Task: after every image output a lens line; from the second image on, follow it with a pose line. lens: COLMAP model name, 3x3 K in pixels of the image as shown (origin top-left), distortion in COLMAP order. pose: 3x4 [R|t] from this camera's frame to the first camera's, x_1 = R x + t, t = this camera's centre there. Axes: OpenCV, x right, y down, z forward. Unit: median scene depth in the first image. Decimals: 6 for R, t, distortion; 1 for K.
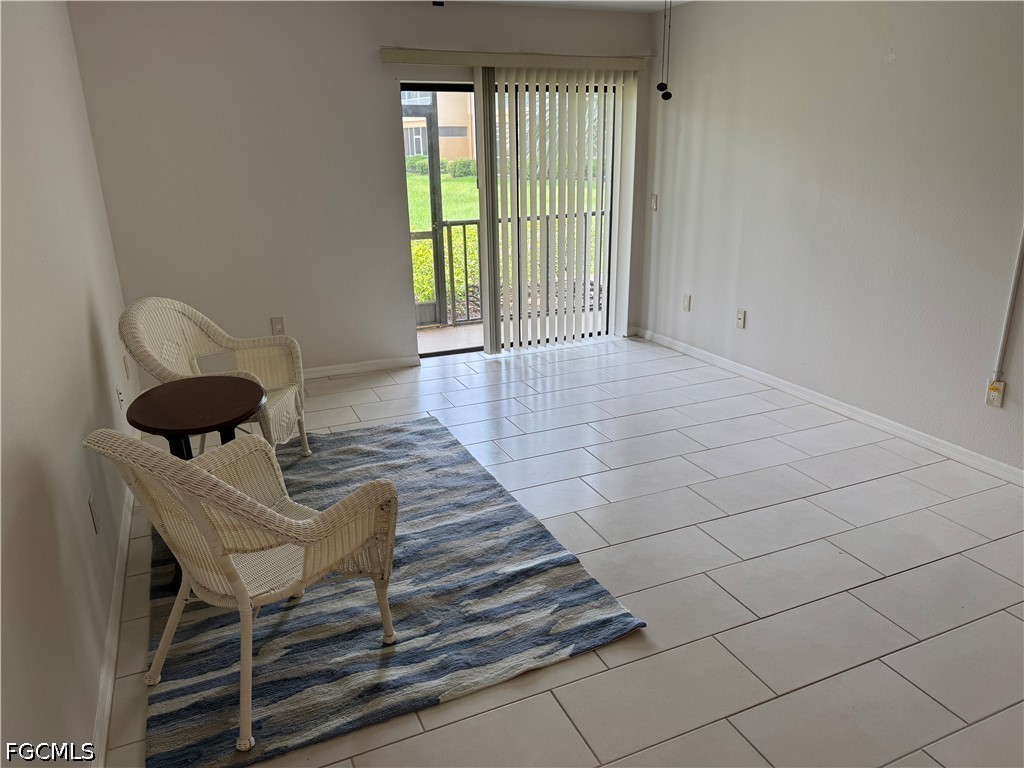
lens RADIAL K [[719.7, 0, 512.0], [0, 719.7, 384.0], [0, 0, 1]] dist [0.144631, -0.229010]
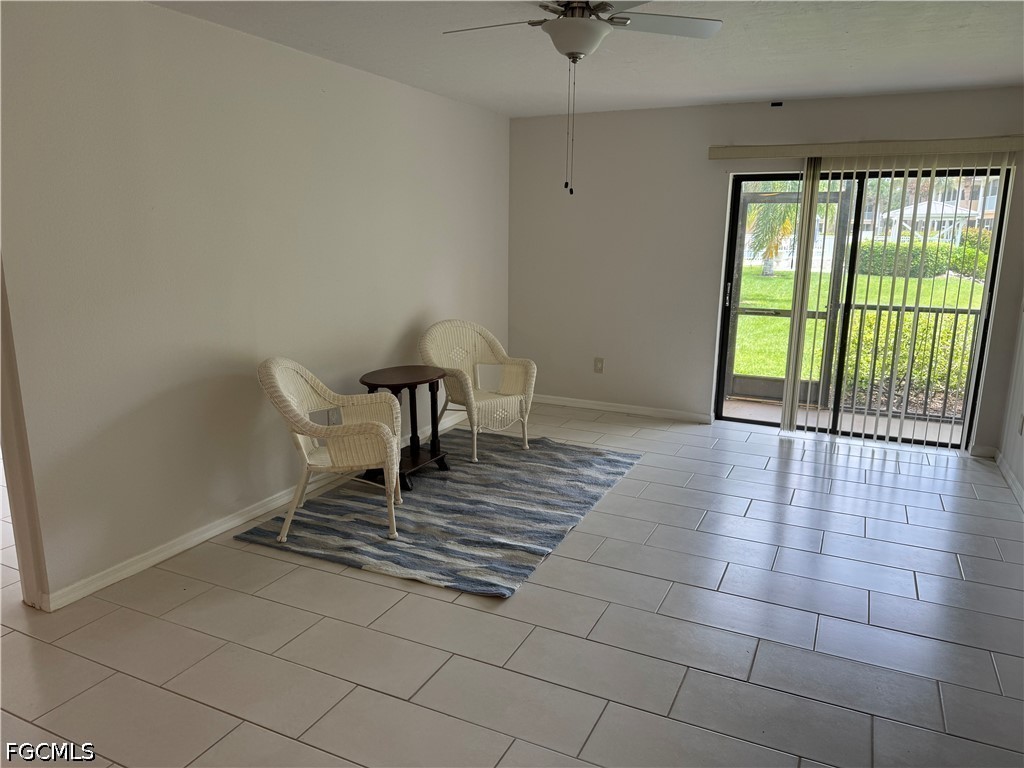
lens RADIAL K [[719.7, 0, 512.0], [0, 719.7, 384.0], [0, 0, 1]] dist [0.144631, -0.229010]
pose [[0.646750, 0.179636, -0.741246, 0.719864], [-0.258777, 0.965902, 0.008292, -0.025196], [0.717460, 0.186454, 0.671183, 0.067738]]
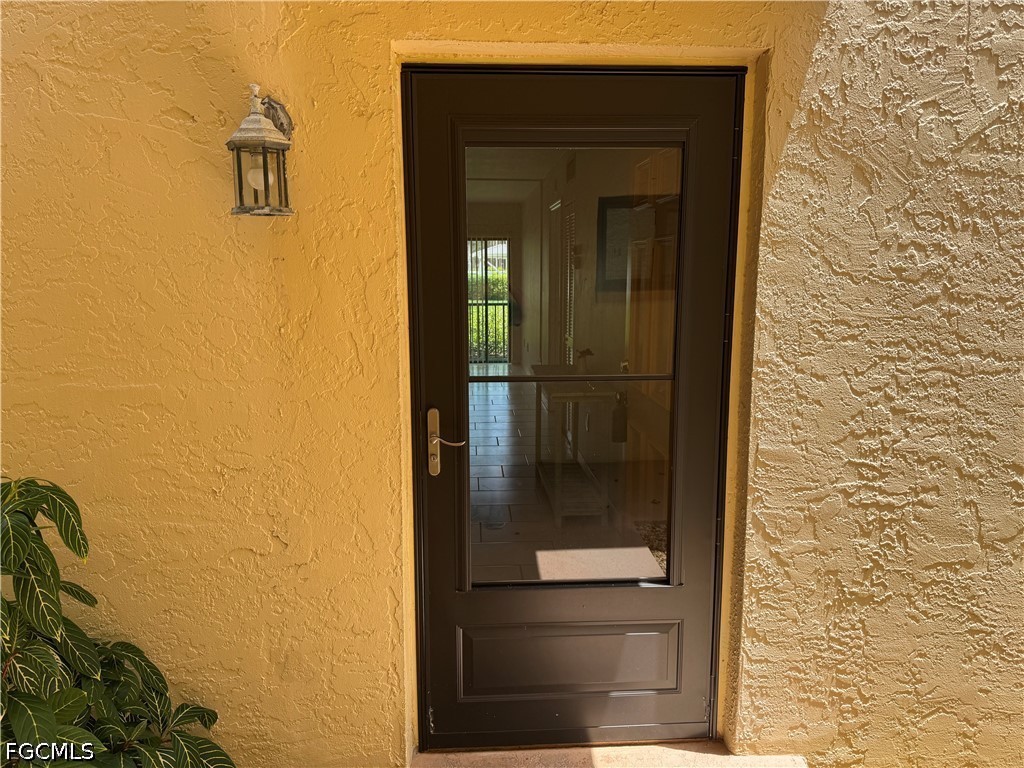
lens RADIAL K [[719.7, 0, 512.0], [0, 719.7, 384.0], [0, 0, 1]] dist [0.144631, -0.229010]
pose [[0.935956, 0.069351, -0.345221, 1.355177], [-0.122918, 0.983087, -0.135764, 0.401474], [0.329966, 0.169503, 0.928650, -1.210542]]
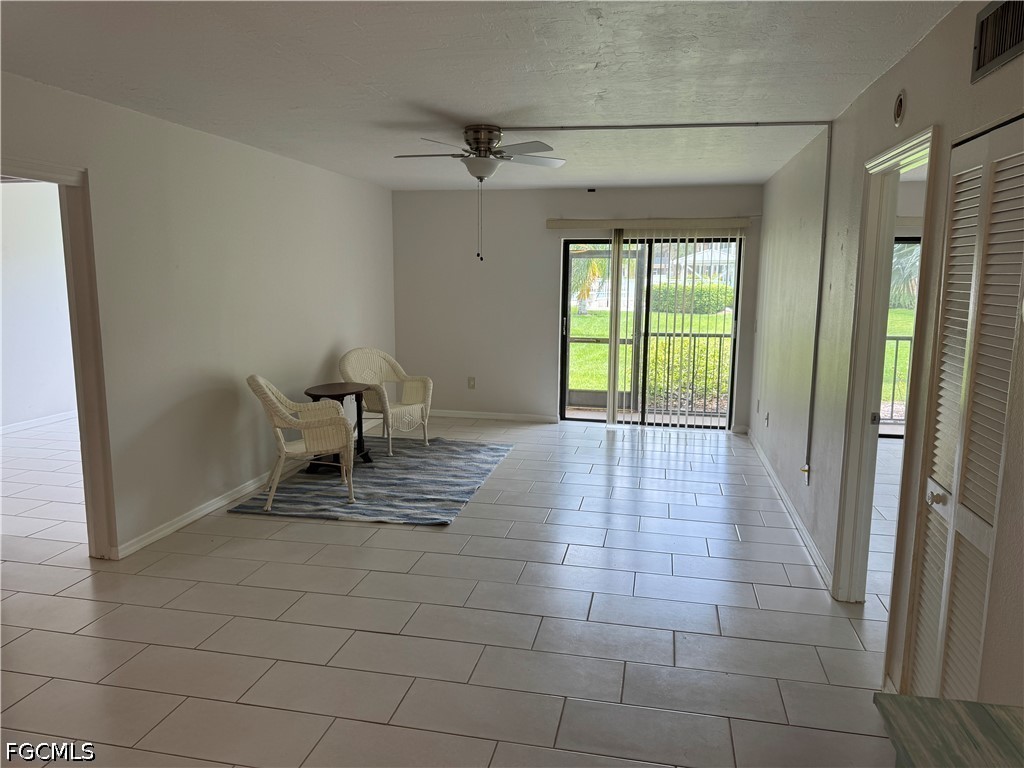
lens RADIAL K [[719.7, 0, 512.0], [0, 719.7, 384.0], [0, 0, 1]] dist [0.144631, -0.229010]
pose [[0.809252, 0.110724, -0.576933, 0.931895], [-0.204717, 0.973670, -0.100287, 0.090826], [0.550638, 0.199266, 0.810612, -0.343965]]
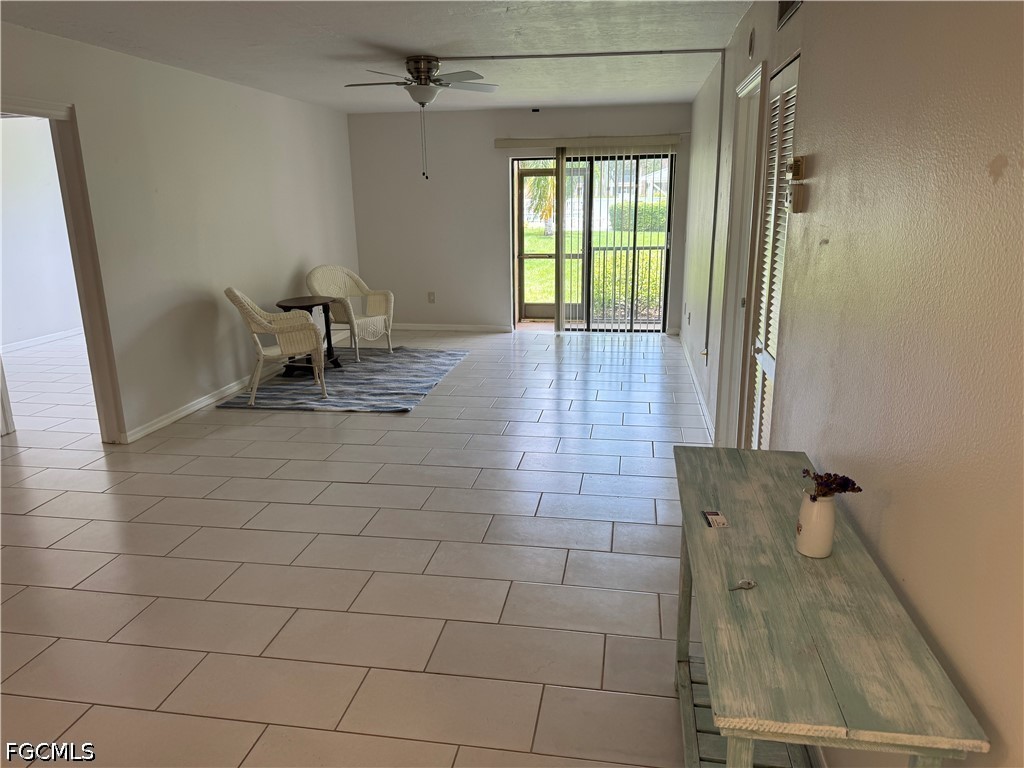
lens RADIAL K [[719.7, 0, 512.0], [0, 719.7, 384.0], [0, 0, 1]] dist [0.144631, -0.229010]
pose [[0.833282, 0.143569, -0.533882, 1.104592], [-0.173980, 0.984726, -0.006741, 0.144823], [0.524759, 0.098502, 0.845532, -0.483876]]
